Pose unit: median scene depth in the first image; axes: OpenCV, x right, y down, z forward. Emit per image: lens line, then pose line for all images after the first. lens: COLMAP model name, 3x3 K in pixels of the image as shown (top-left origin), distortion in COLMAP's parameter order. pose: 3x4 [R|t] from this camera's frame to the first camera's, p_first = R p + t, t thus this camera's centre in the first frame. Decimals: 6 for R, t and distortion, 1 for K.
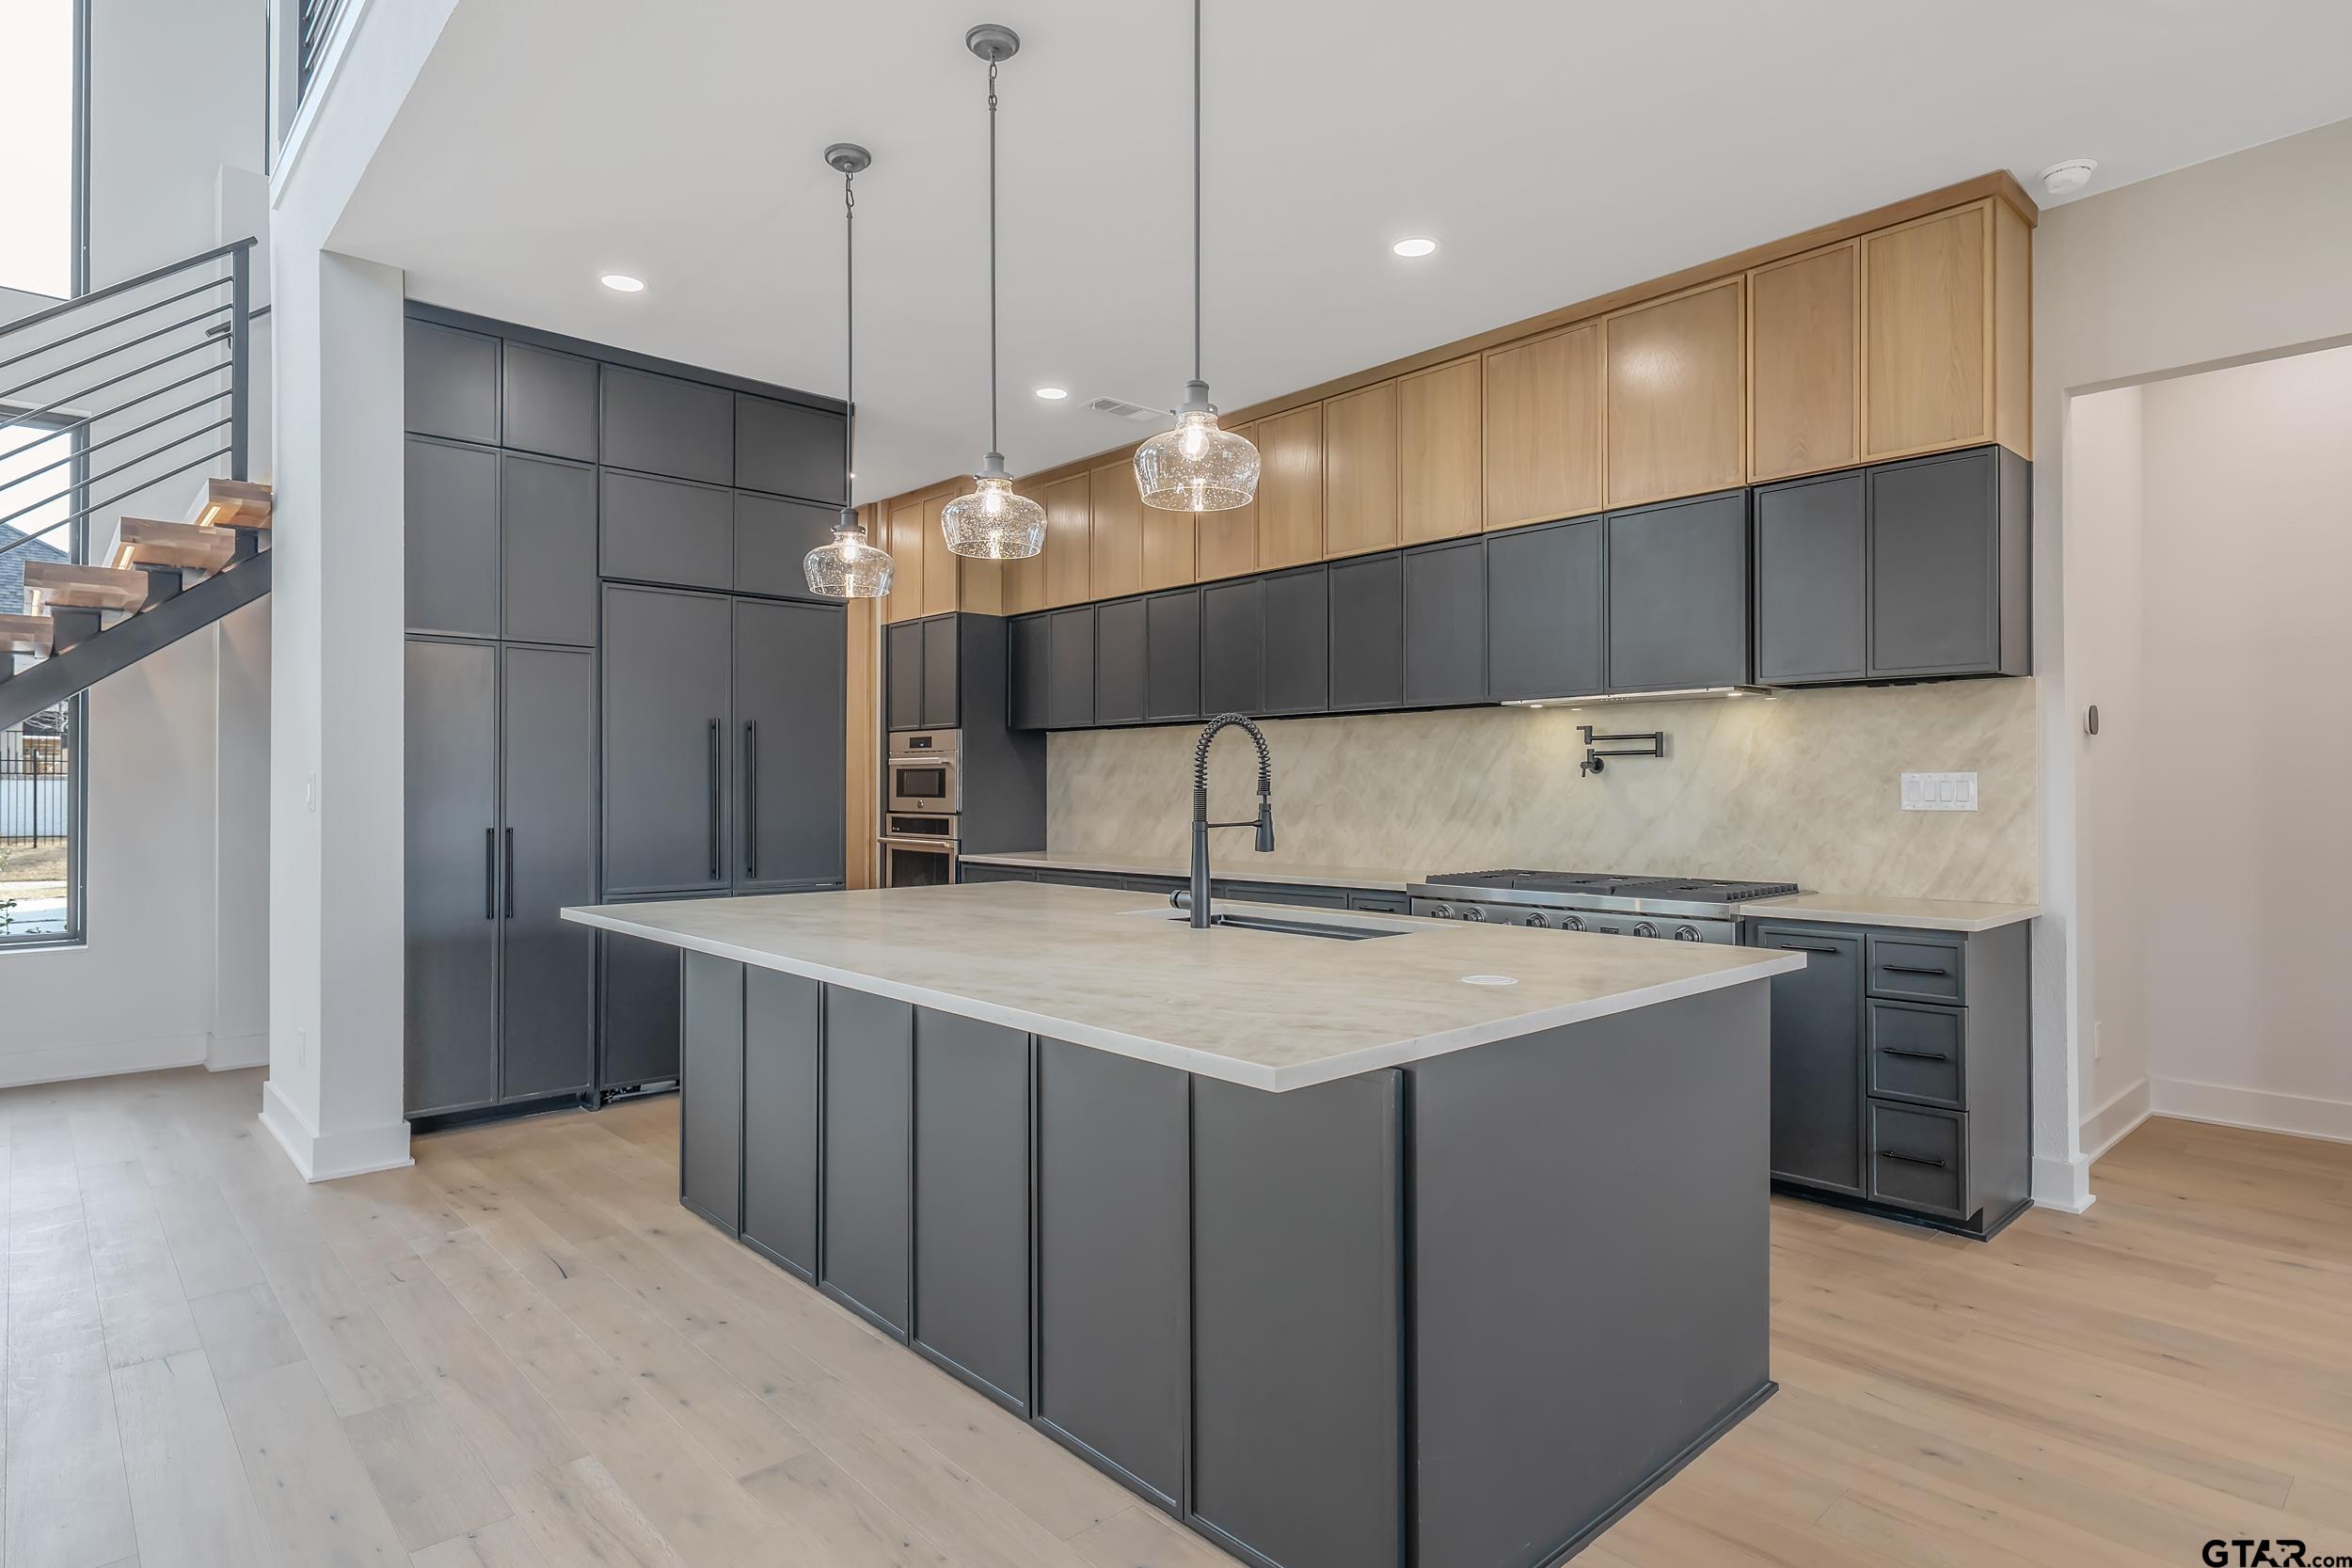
lens RADIAL K [[1254.4, 0, 1162.0], [0, 1254.4, 778.8], [0, 0, 1]] dist [0.002851, -0.000531]
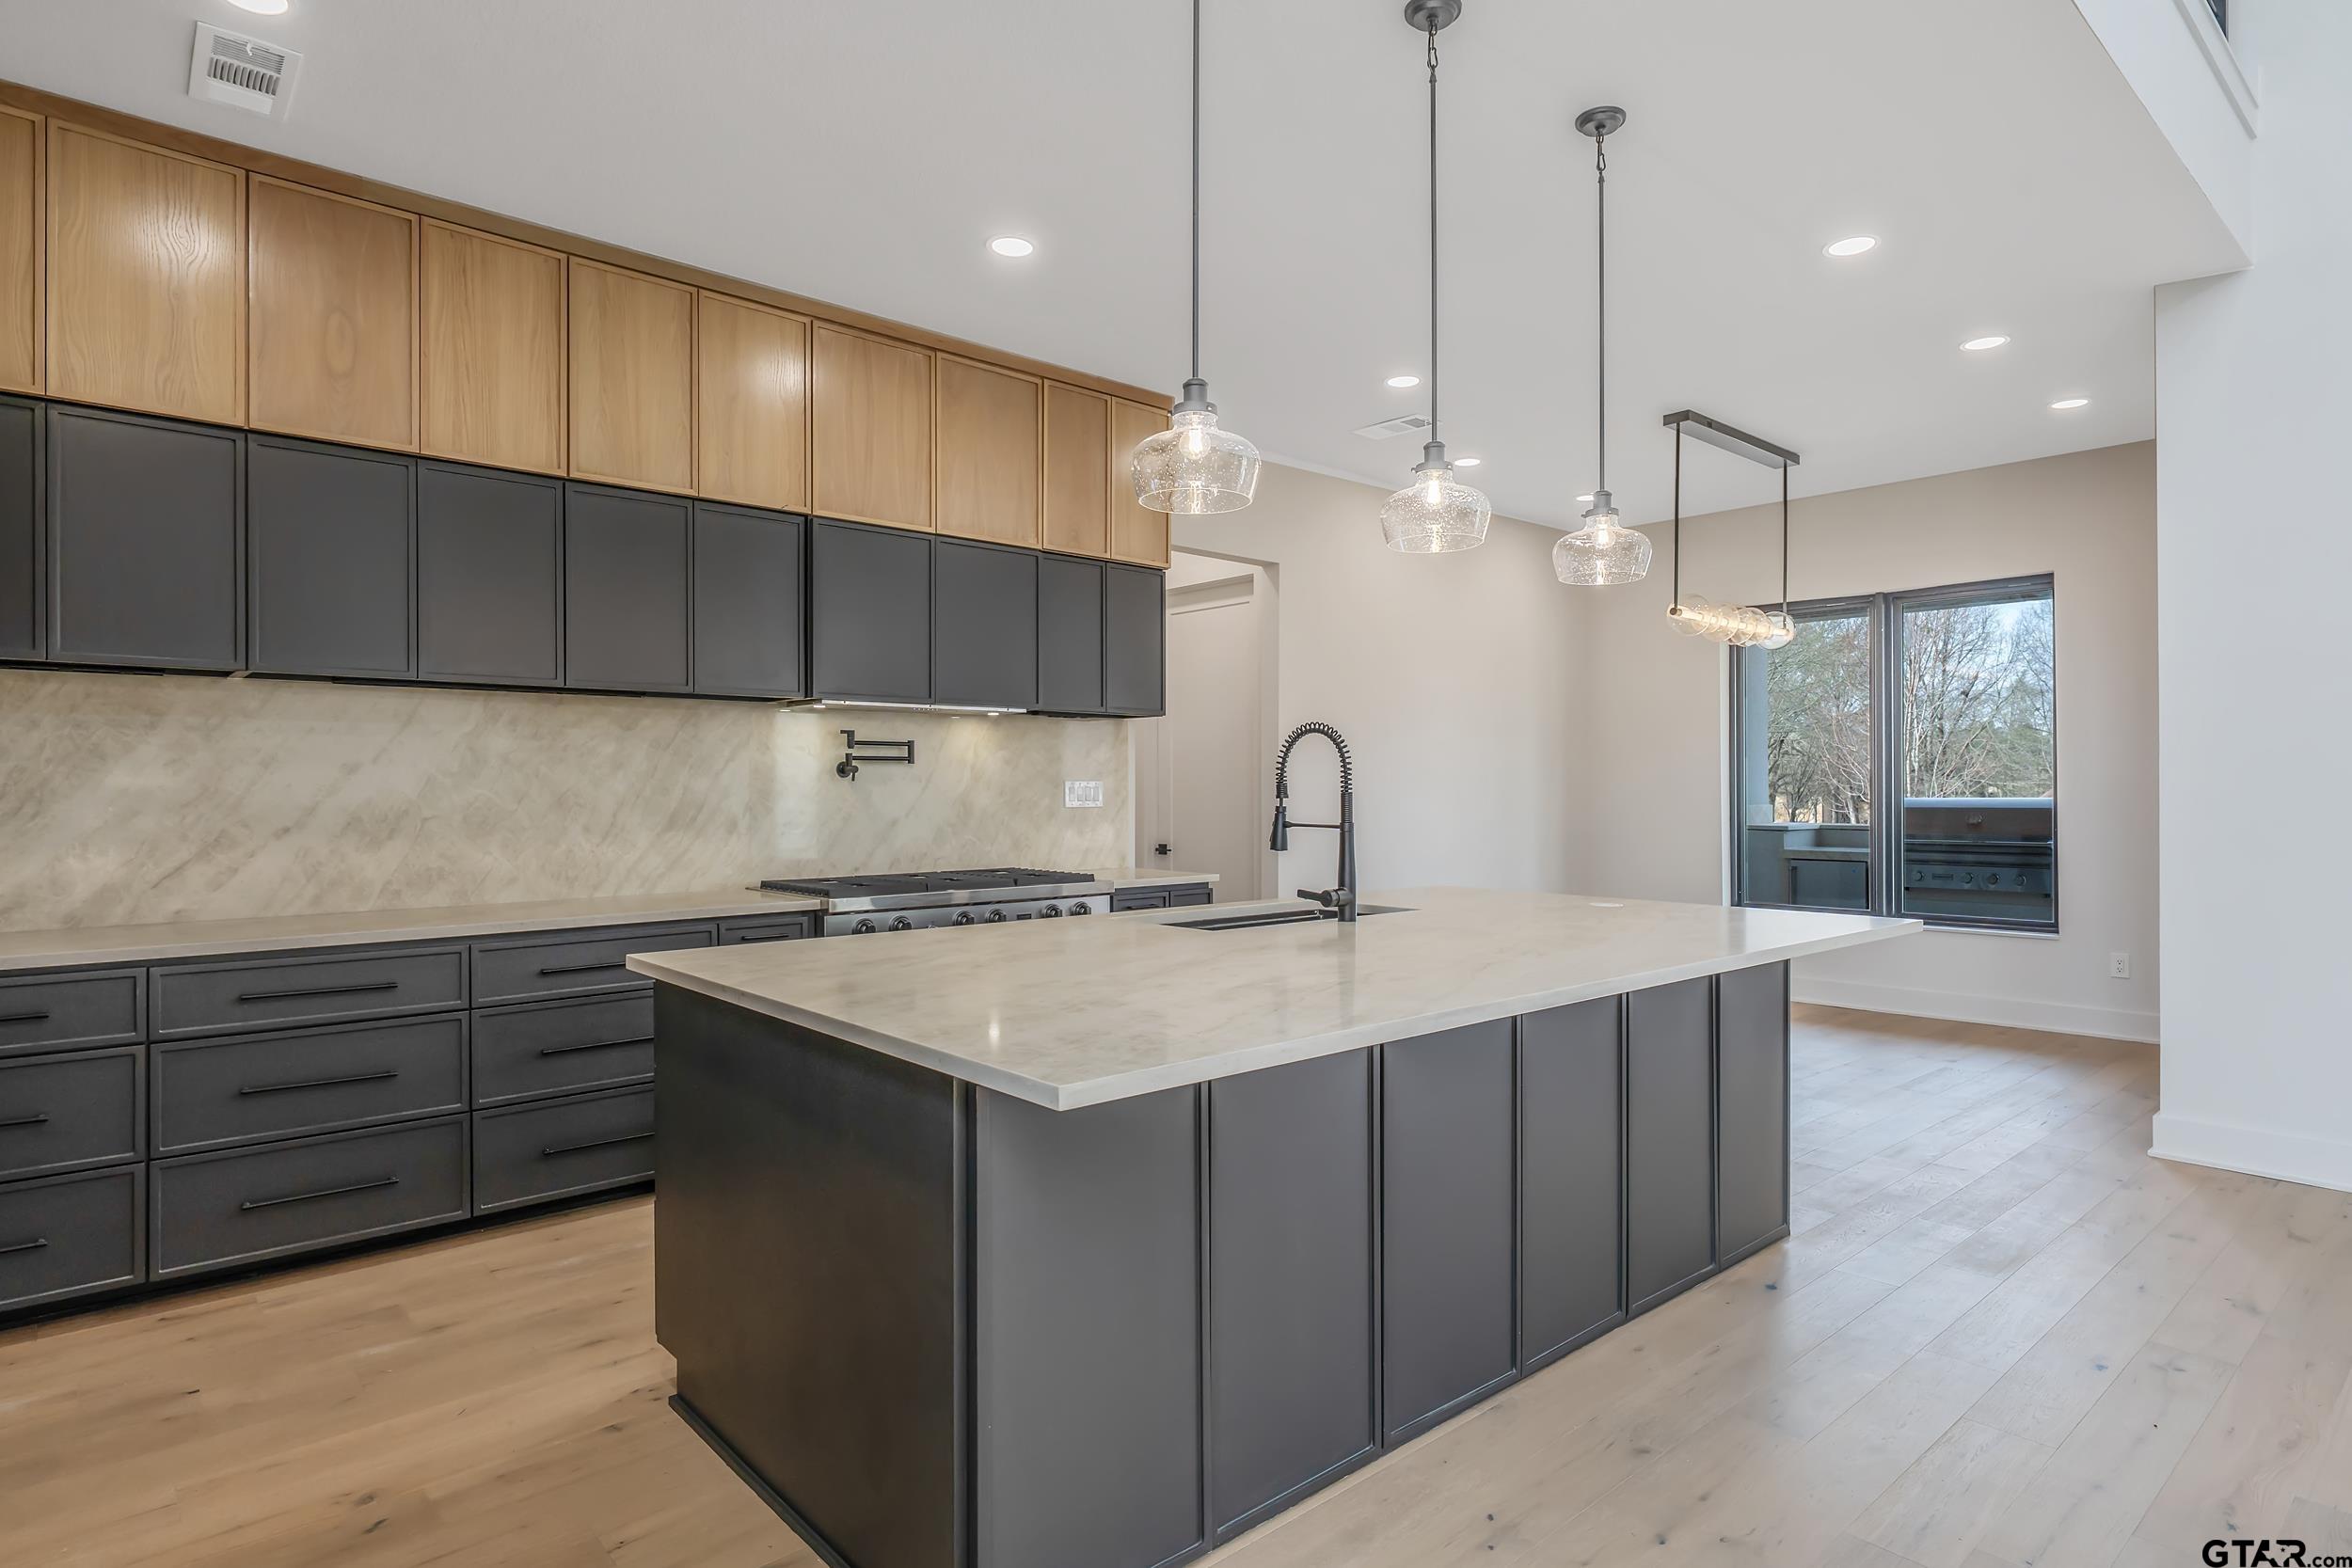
lens RADIAL K [[1254.4, 0, 1177.0], [0, 1254.4, 789.4], [0, 0, 1]] dist [0.002851, -0.000531]
pose [[0.016367, 0.005938, 0.999848, -0.668927], [-0.002612, 0.999979, -0.005896, 0.010740], [-0.999863, -0.002515, 0.016382, 0.724017]]
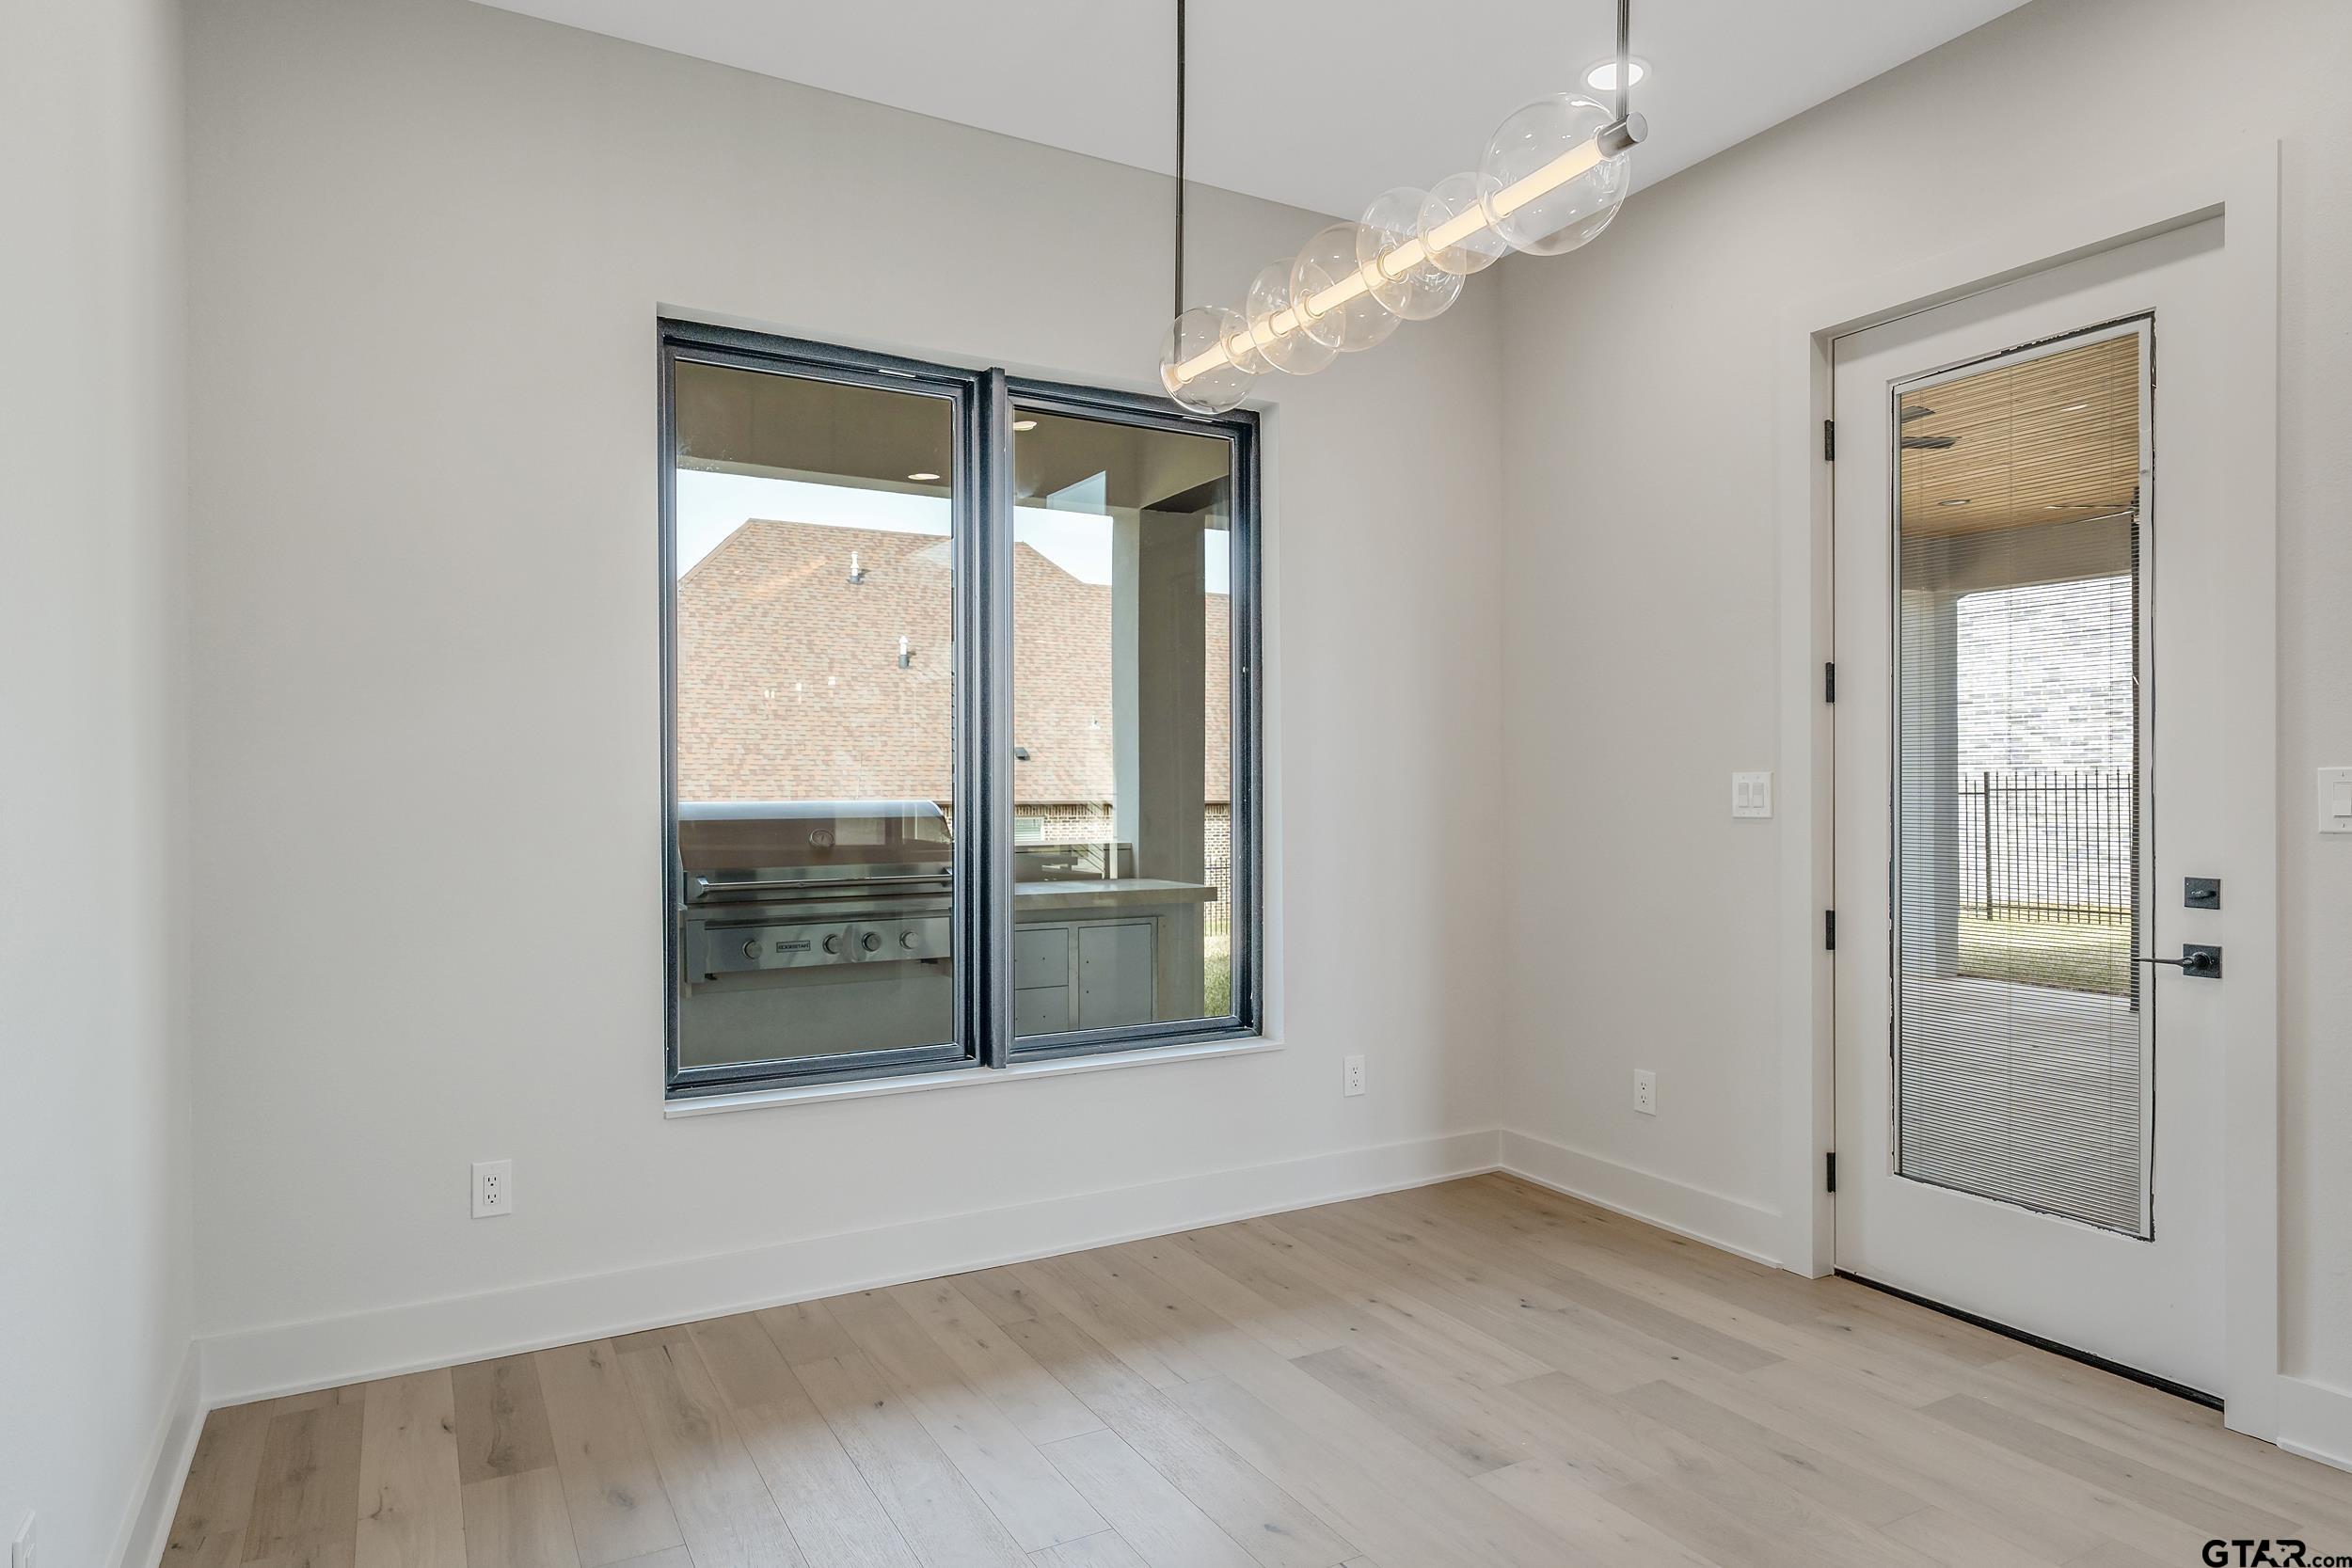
lens RADIAL K [[1365.1, 0, 1183.4], [0, 1365.1, 783.2], [0, 0, 1]] dist [-0.017922, -0.000175]
pose [[-0.975712, 0.003986, 0.219021, 0.590915], [0.002670, 0.999977, -0.006302, 0.001633], [-0.219041, -0.005564, -0.975700, 0.637074]]
